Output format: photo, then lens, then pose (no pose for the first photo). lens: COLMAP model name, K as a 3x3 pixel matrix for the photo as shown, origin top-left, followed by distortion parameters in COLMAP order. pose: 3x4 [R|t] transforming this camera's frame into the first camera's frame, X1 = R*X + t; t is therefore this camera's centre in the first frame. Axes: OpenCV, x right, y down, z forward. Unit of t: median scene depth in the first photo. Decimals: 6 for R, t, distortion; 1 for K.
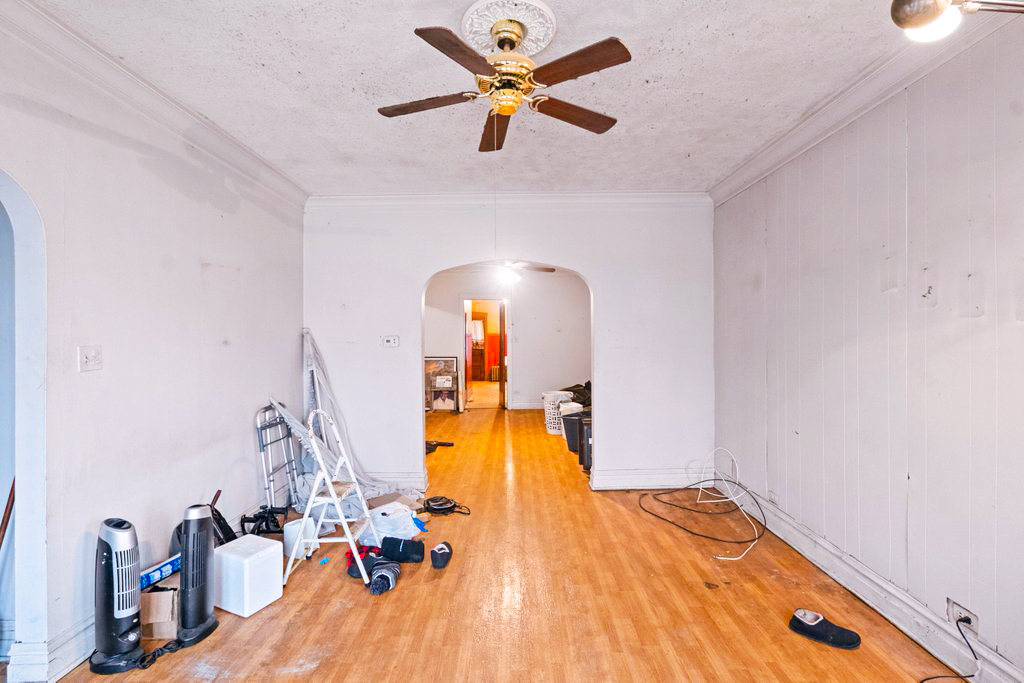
lens RADIAL K [[548.8, 0, 512.0], [0, 548.8, 341.5], [0, 0, 1]] dist [0.000272, 0.000212]
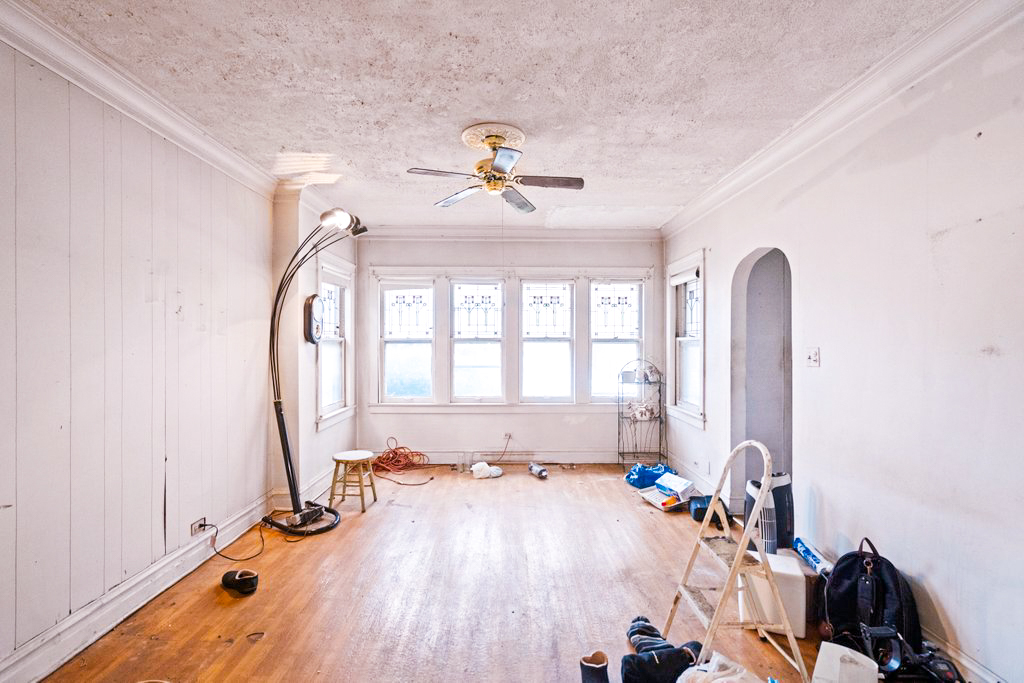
lens RADIAL K [[548.8, 0, 512.0], [0, 548.8, 341.5], [0, 0, 1]] dist [0.000272, 0.000212]
pose [[-0.999926, 0.004657, -0.011228, -0.028517], [0.004566, 0.999957, 0.008062, -0.017853], [0.011265, 0.008010, -0.999904, 1.969514]]
